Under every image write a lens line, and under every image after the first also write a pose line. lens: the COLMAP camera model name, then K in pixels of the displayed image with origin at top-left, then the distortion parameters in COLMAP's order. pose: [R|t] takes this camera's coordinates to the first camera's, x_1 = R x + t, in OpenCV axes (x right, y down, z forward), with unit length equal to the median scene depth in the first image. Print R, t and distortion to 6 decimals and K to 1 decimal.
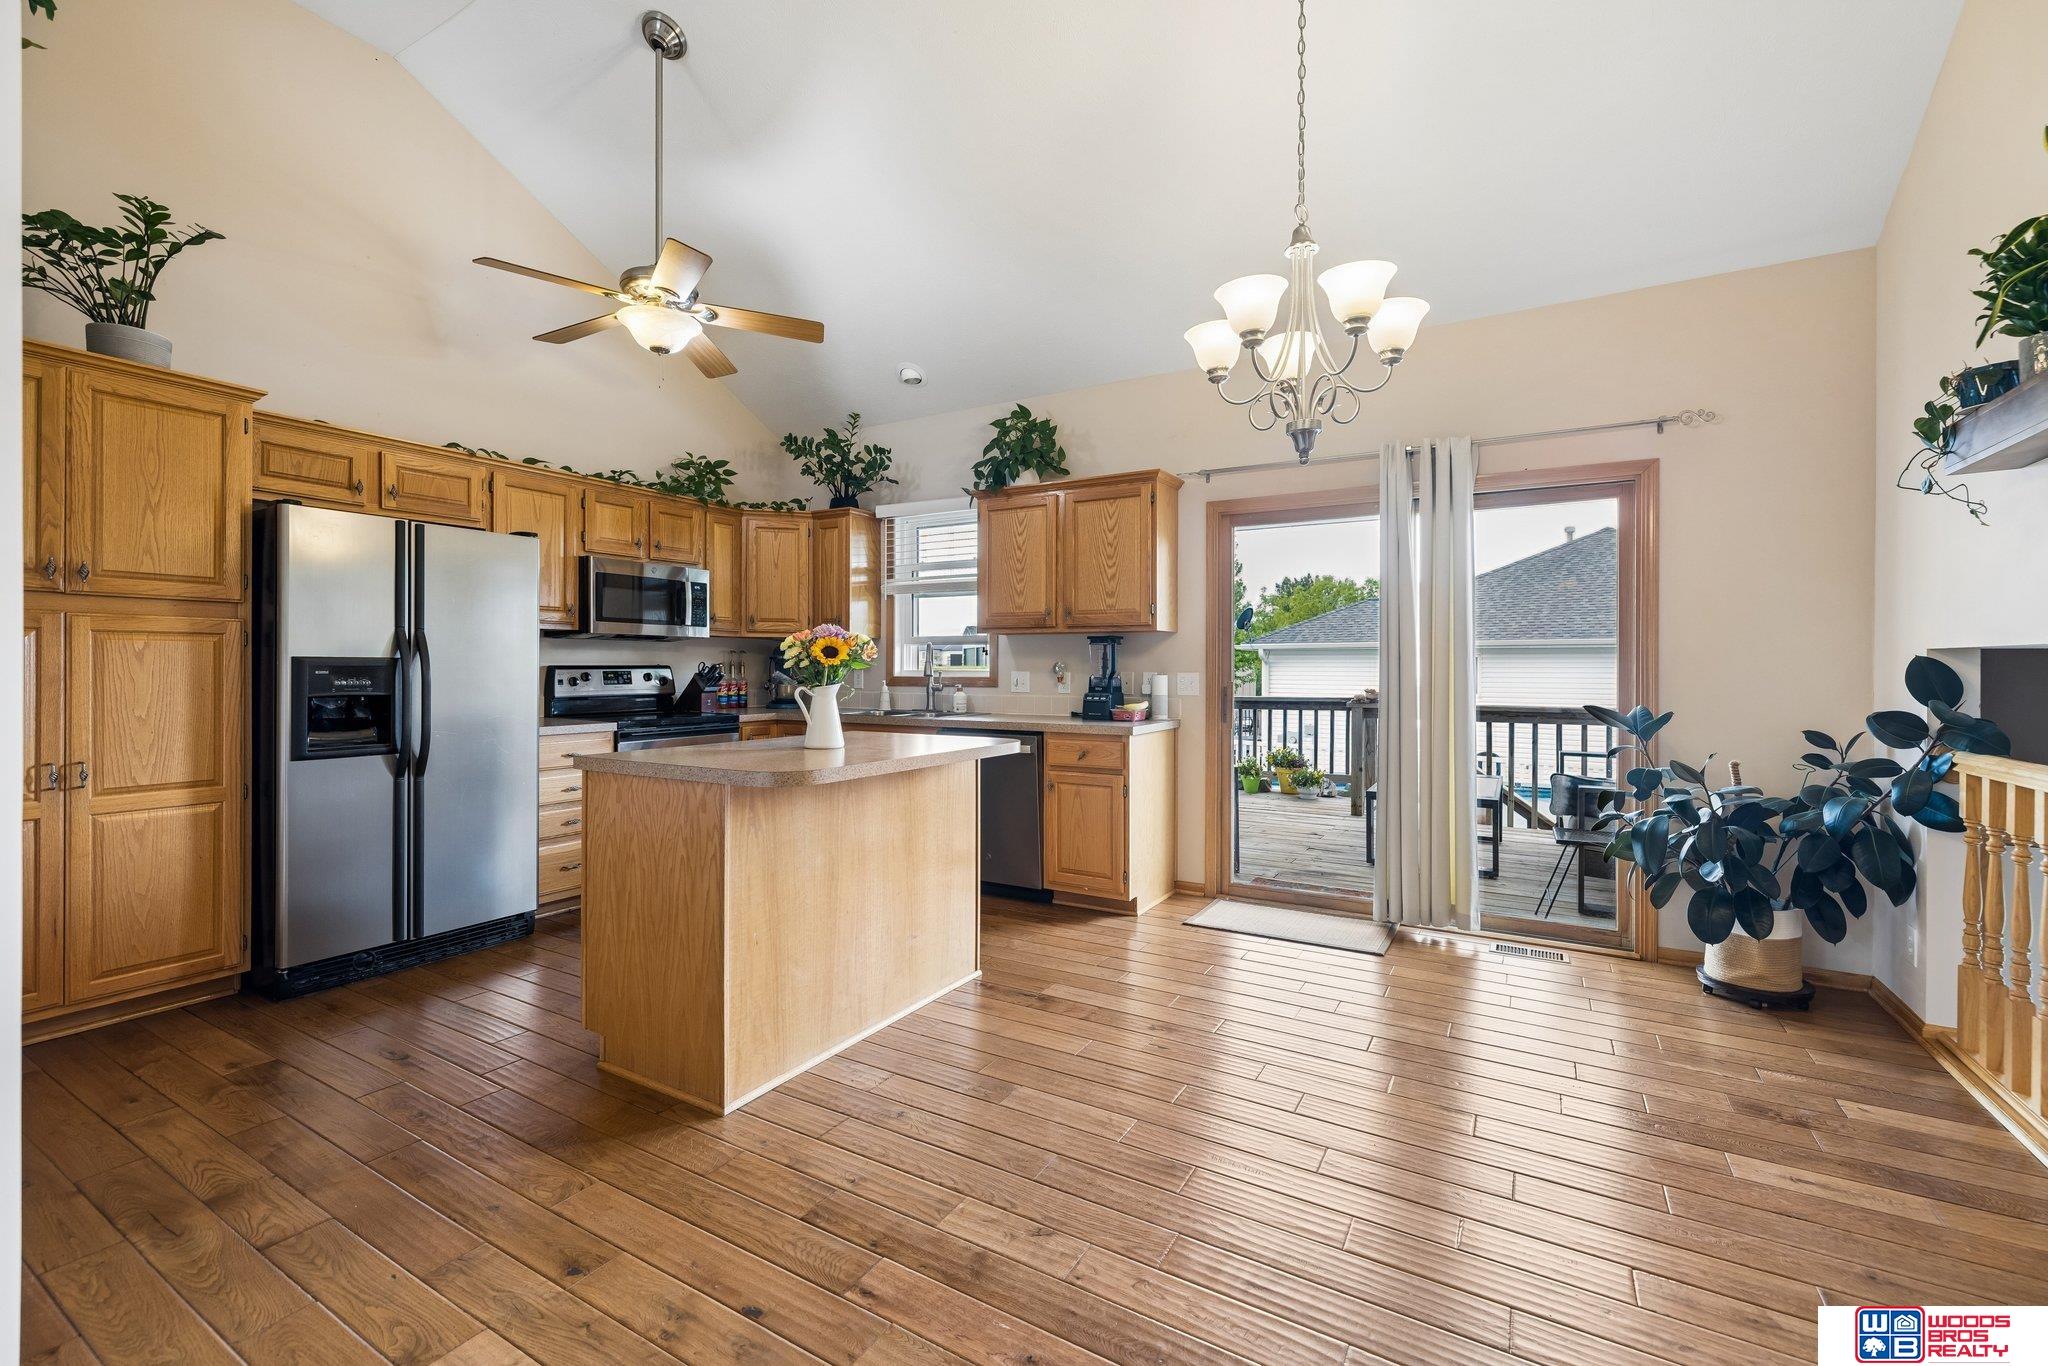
lens RADIAL K [[857.5, 0, 1014.5], [0, 857.5, 671.0], [0, 0, 1]] dist [0.001996, 0.000252]
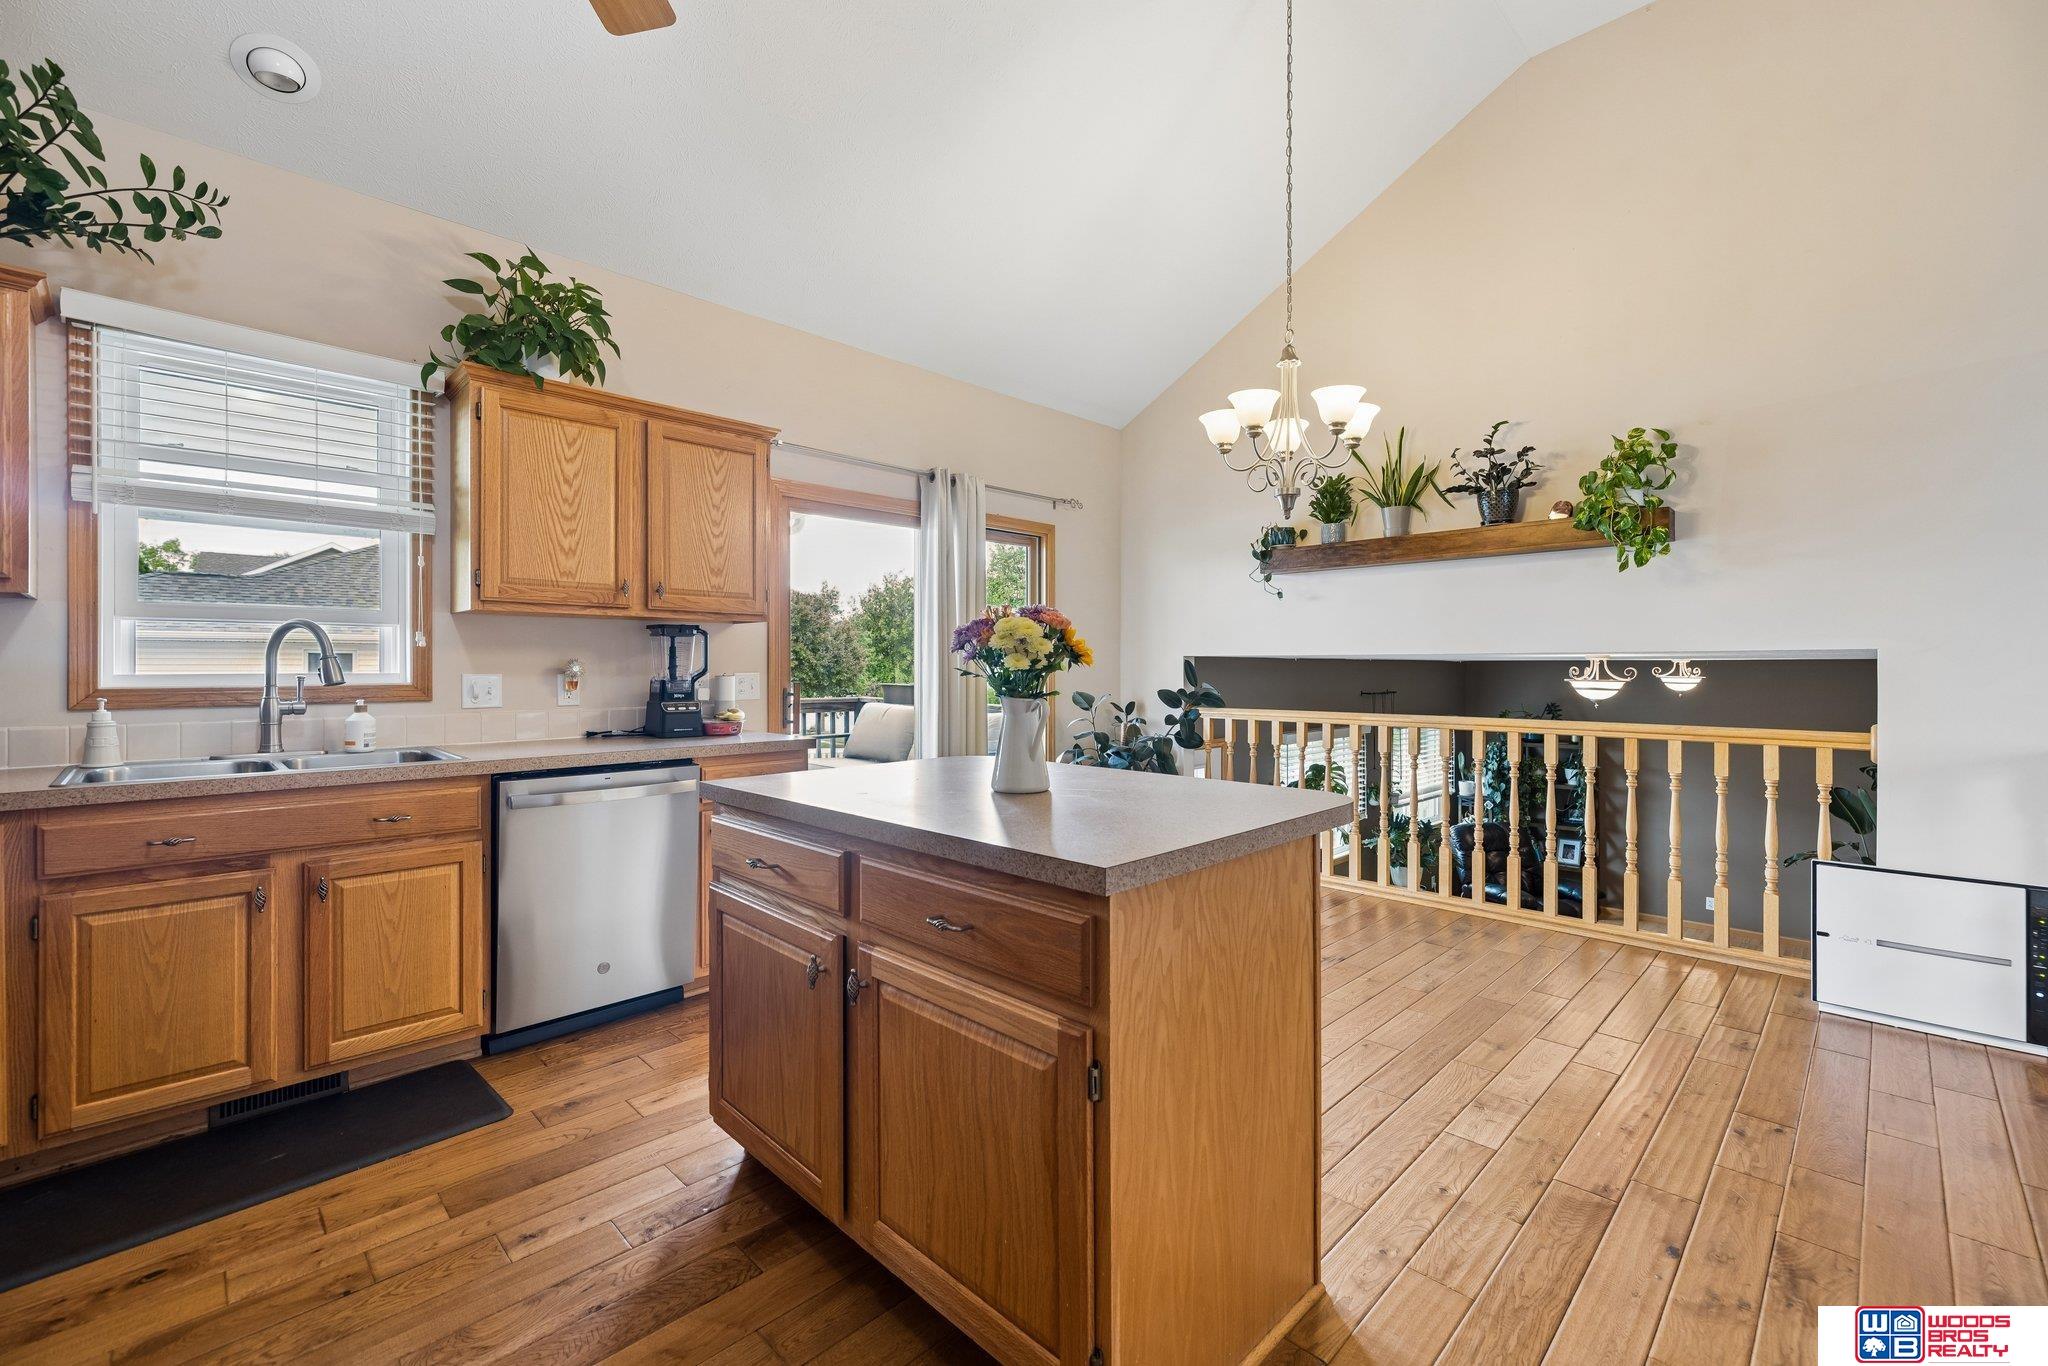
lens RADIAL K [[857.5, 0, 1018.0], [0, 857.5, 666.1], [0, 0, 1]] dist [0.001996, 0.000252]
pose [[0.256262, -0.003272, 0.966602, -0.513640], [0.003663, 0.999990, 0.002414, -0.005168], [-0.966600, 0.002922, 0.256271, 0.494375]]
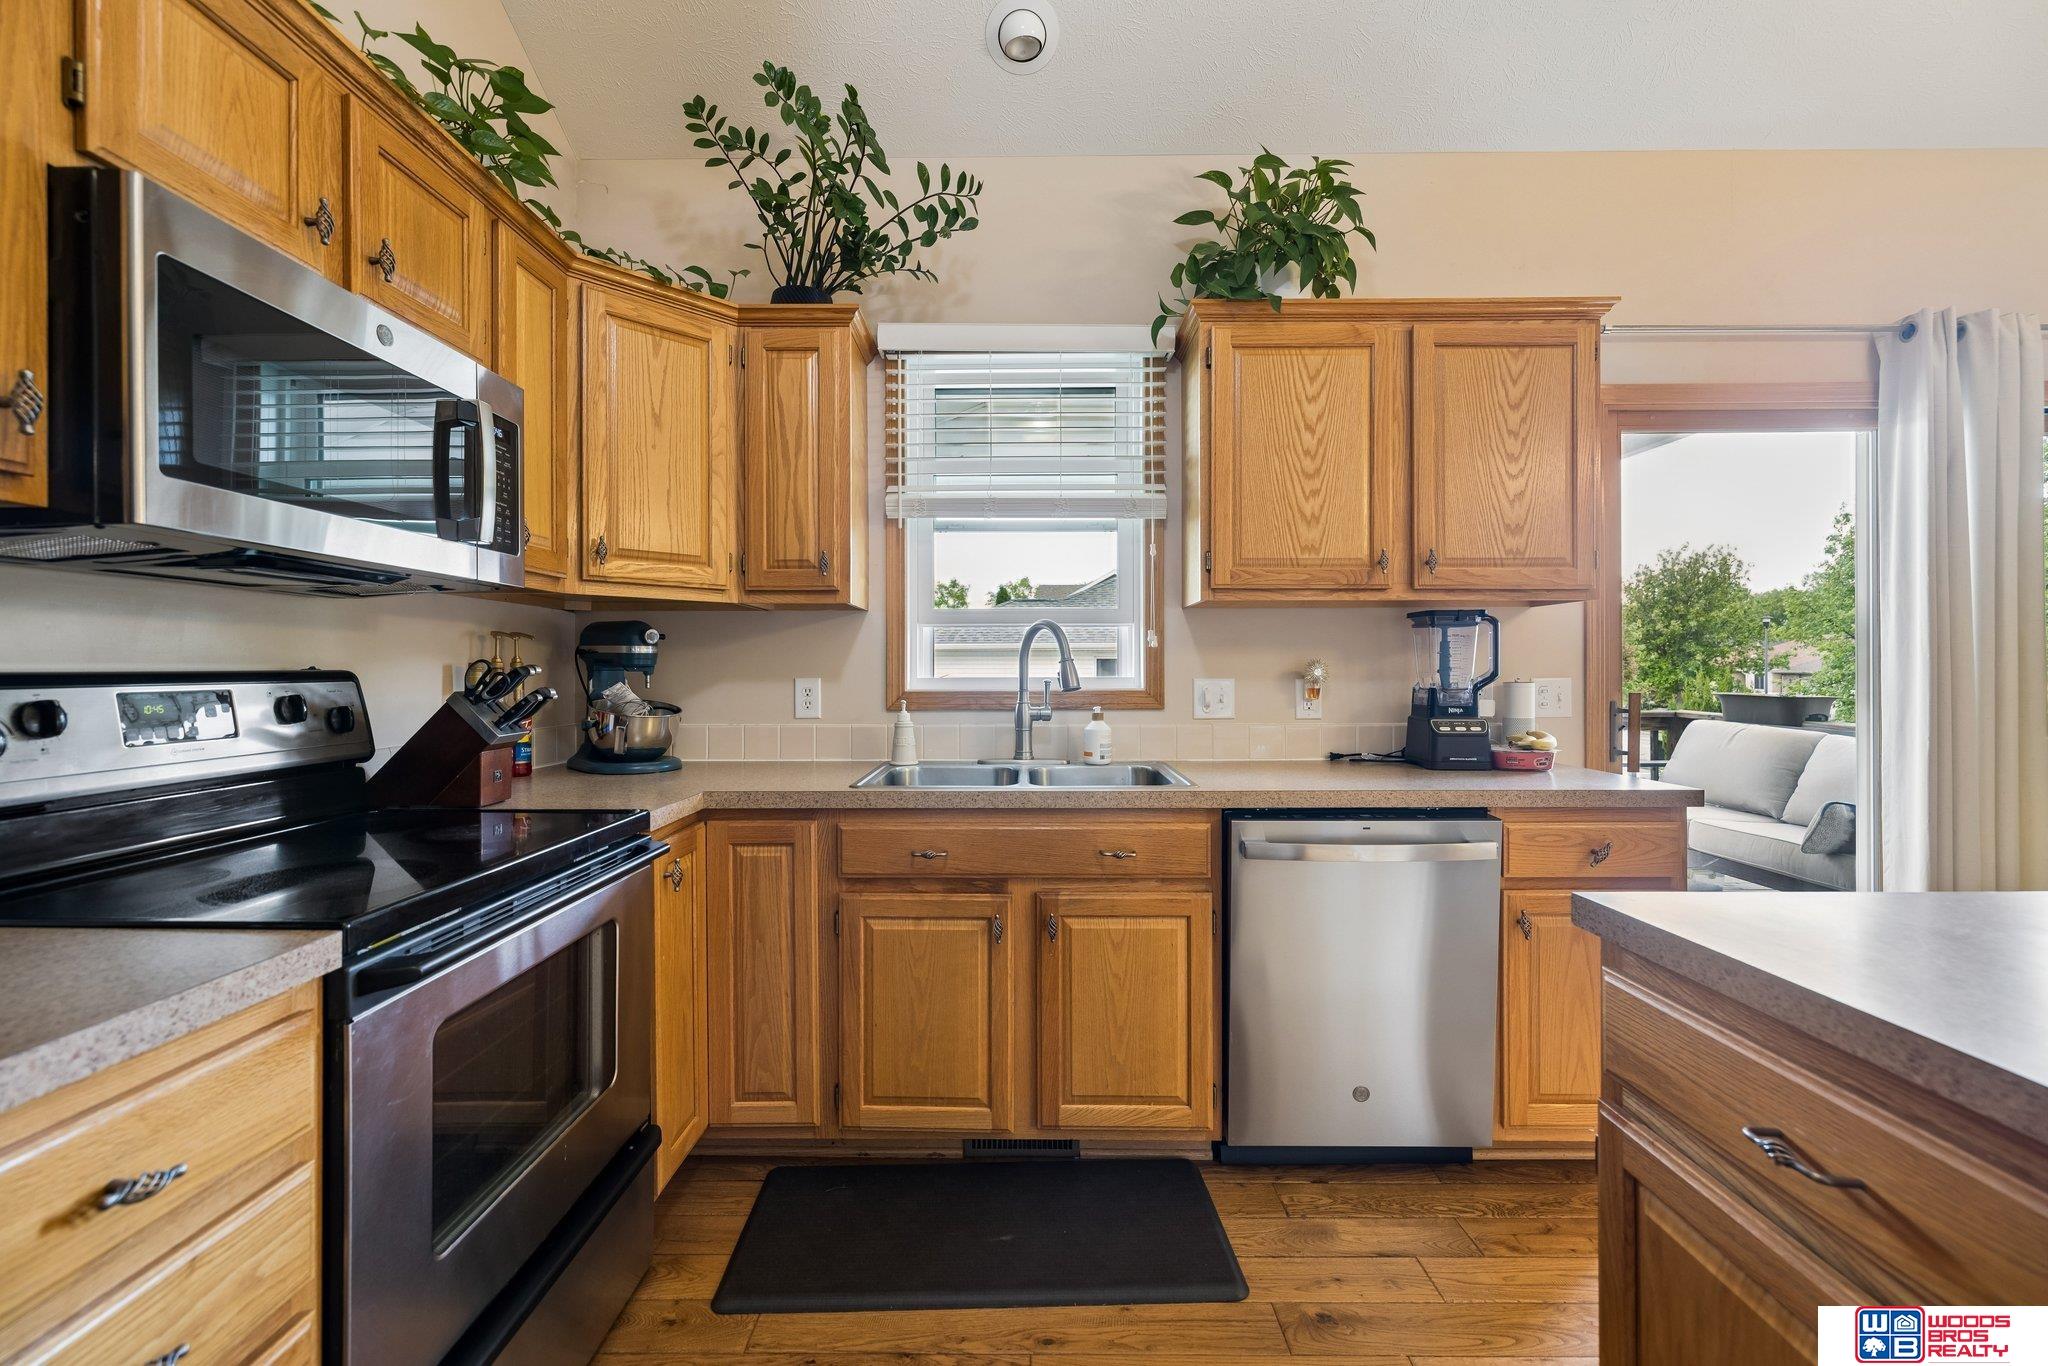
lens RADIAL K [[857.5, 0, 1020.2], [0, 857.5, 673.4], [0, 0, 1]] dist [0.001996, 0.000252]
pose [[0.866179, -0.007928, 0.499671, -0.373324], [0.007125, 0.999968, 0.003513, -0.005266], [-0.499683, 0.000517, 0.866208, 0.637303]]
